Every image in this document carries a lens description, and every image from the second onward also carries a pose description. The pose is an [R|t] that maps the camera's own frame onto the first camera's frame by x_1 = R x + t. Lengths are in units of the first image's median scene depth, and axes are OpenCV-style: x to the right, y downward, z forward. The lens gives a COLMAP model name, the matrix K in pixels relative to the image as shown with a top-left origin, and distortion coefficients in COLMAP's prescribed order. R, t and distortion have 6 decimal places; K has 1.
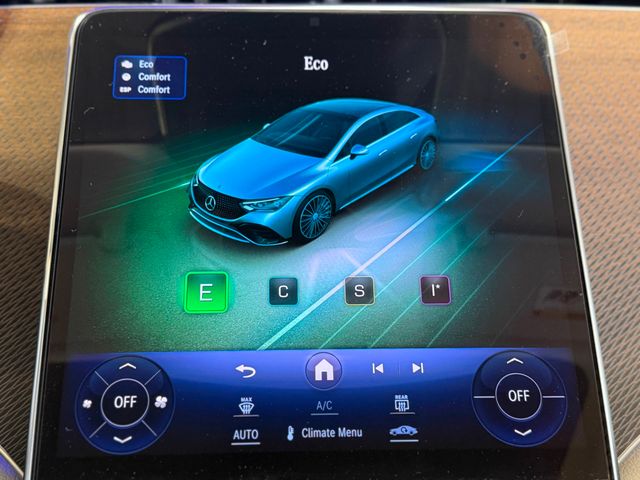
lens RADIAL K [[833.8, 0, 322.0], [0, 833.8, 243.2], [0, 0, 1]] dist [0.006899, 0.000000]
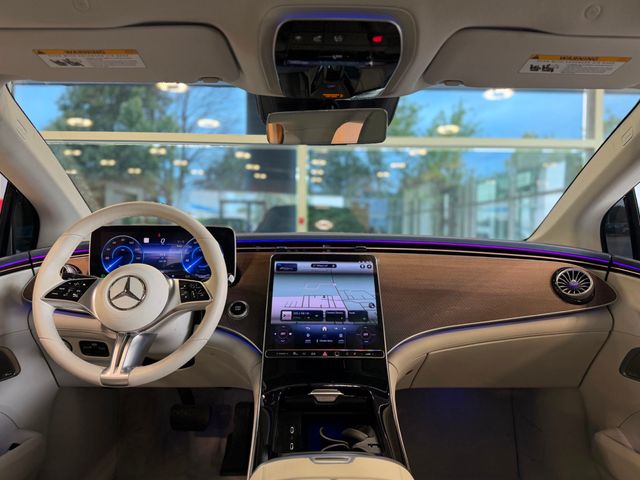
lens RADIAL K [[453.2, 0, 321.1], [0, 453.2, 240.7], [0, 0, 1]] dist [-0.011591, -0.004100]
pose [[0.999637, 0.004636, -0.026550, 0.046069], [-0.011634, 0.962812, -0.269921, 0.344244], [0.024312, 0.270132, 0.962516, -1.513380]]
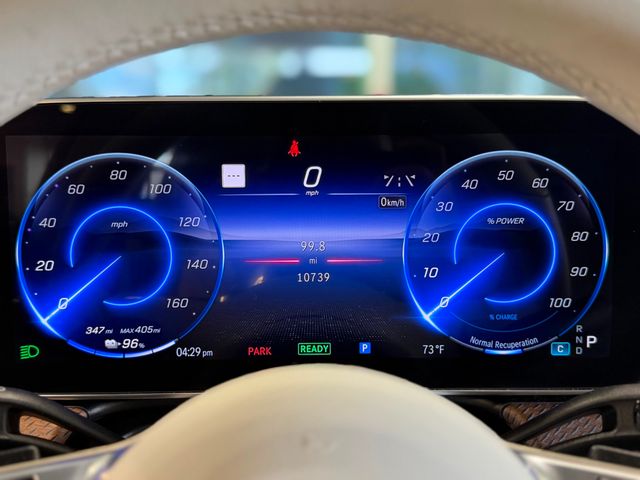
lens RADIAL K [[833.8, 0, 321.8], [0, 833.8, 239.3], [0, 0, 1]] dist [0.006899, 0.000000]
pose [[0.999390, 0.002898, -0.034810, -0.905358], [-0.008210, 0.988123, -0.153445, -0.134739], [0.033952, 0.153637, 0.987544, 0.047995]]
